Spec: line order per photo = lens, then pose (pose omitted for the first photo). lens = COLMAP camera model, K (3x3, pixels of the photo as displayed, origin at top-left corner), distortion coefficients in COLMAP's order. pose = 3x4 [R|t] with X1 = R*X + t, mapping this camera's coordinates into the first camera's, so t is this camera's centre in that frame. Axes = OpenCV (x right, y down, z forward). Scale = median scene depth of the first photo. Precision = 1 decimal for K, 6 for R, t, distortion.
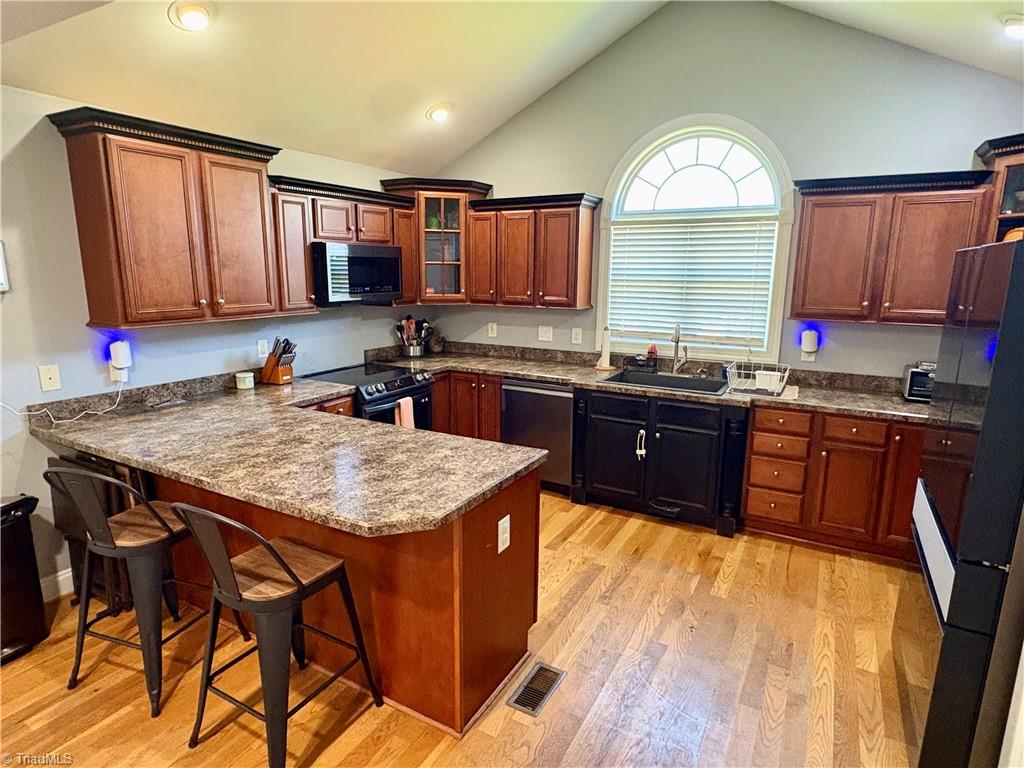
lens RADIAL K [[566.0, 0, 514.3], [0, 566.0, 380.7], [0, 0, 1]] dist [-0.002501, -0.000351]
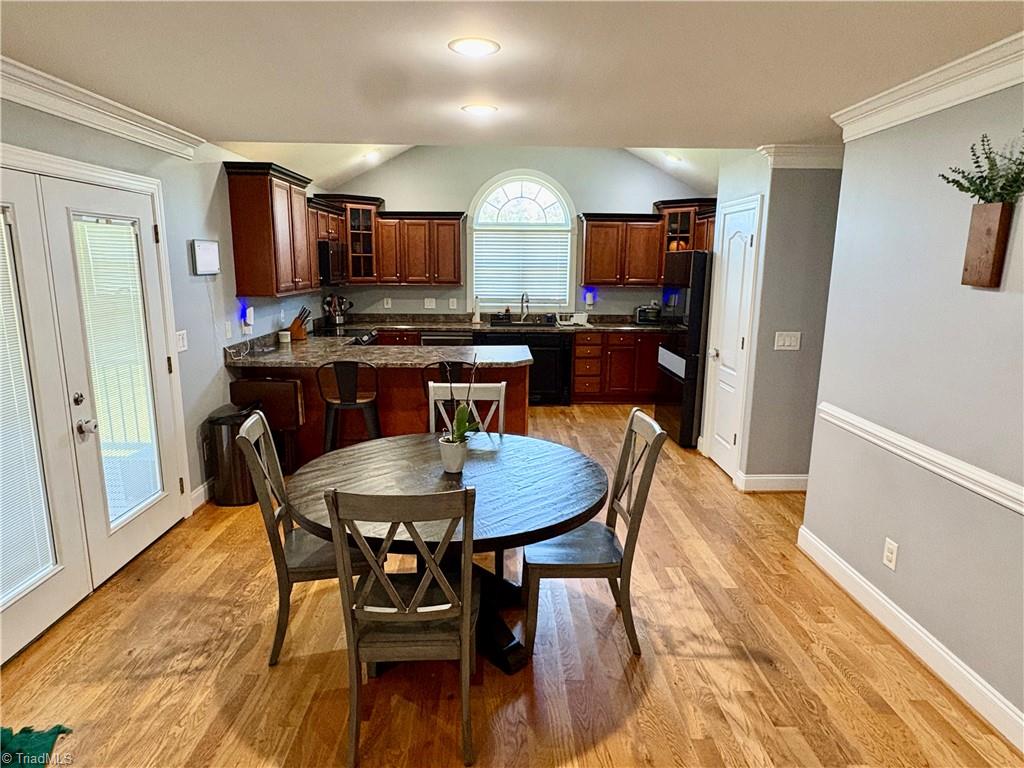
lens RADIAL K [[619.9, 0, 511.2], [0, 619.9, 385.3], [0, 0, 1]] dist [0.009626, 0.000242]
pose [[0.858337, -0.101802, 0.502885, -0.721546], [0.098657, 0.994576, 0.032948, 0.116056], [-0.503511, 0.021332, 0.863725, -0.593115]]
